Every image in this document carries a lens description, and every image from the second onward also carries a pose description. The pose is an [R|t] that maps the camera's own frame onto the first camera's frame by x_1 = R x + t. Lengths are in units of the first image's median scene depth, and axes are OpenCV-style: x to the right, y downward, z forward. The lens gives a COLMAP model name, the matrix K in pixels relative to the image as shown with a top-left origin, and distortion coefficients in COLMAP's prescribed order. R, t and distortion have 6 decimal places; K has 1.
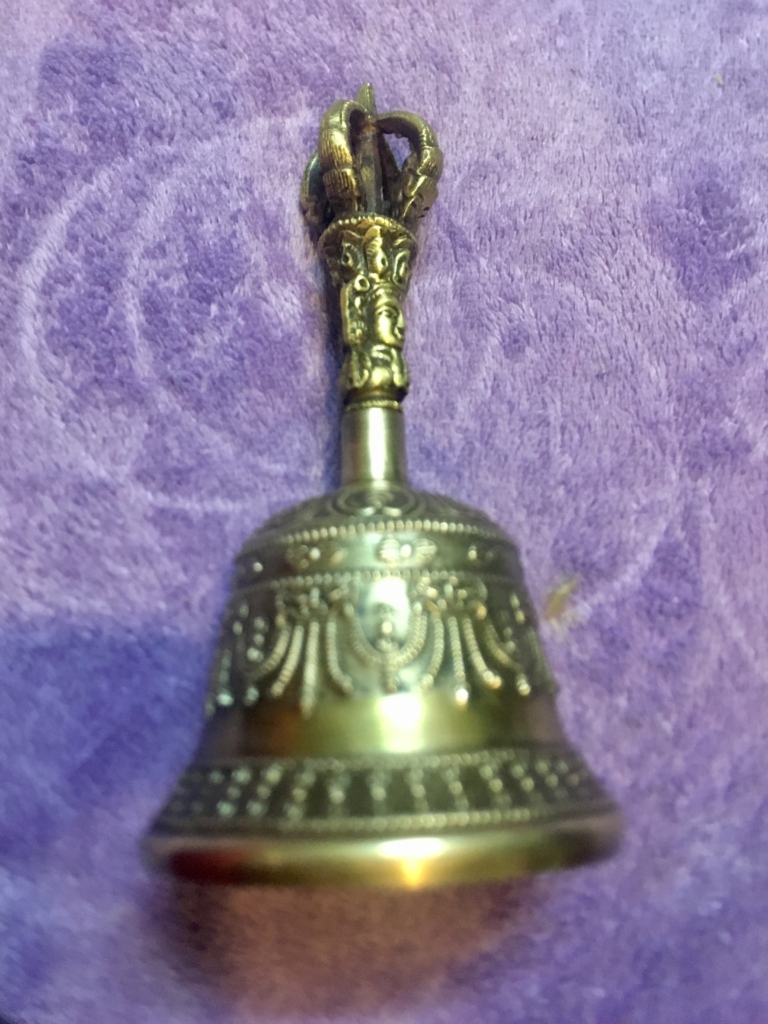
lens RADIAL K [[898.8, 0, 389.6], [0, 898.8, 510.9], [0, 0, 1]] dist [0.089399, -0.154300]
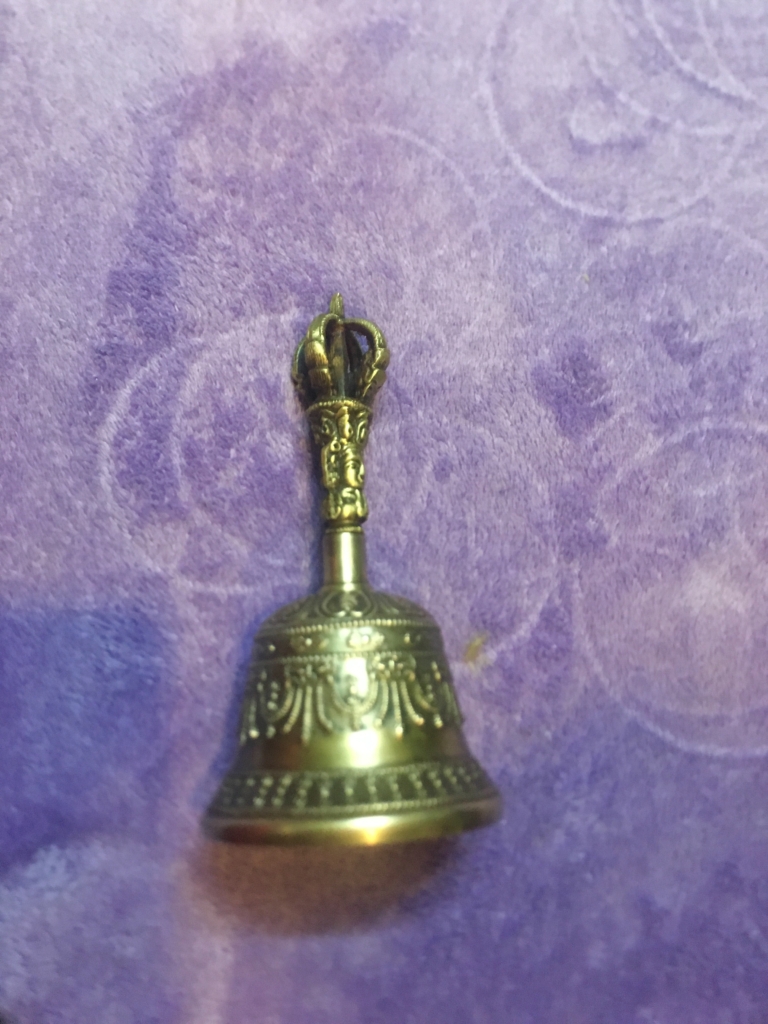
lens RADIAL K [[898.8, 0, 389.6], [0, 898.8, 510.9], [0, 0, 1]] dist [0.089399, -0.154300]
pose [[0.999559, -0.011452, 0.027399, 0.014942], [0.010615, 0.999478, 0.030498, -0.172340], [-0.027734, -0.030194, 0.999159, -0.445601]]
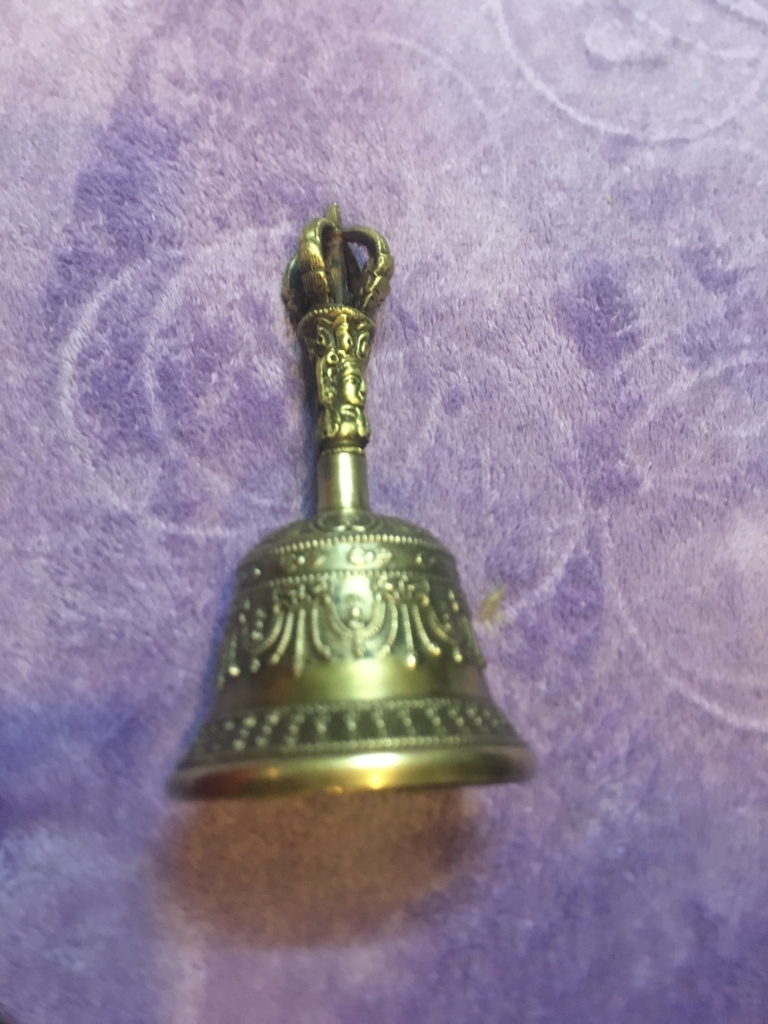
lens RADIAL K [[898.0, 0, 390.6], [0, 898.0, 504.8], [0, 0, 1]] dist [0.086700, -0.144507]
pose [[0.998927, -0.009517, 0.045321, -0.007517], [0.012448, 0.997818, -0.064834, 0.039910], [-0.044605, 0.065329, 0.996866, -0.255283]]
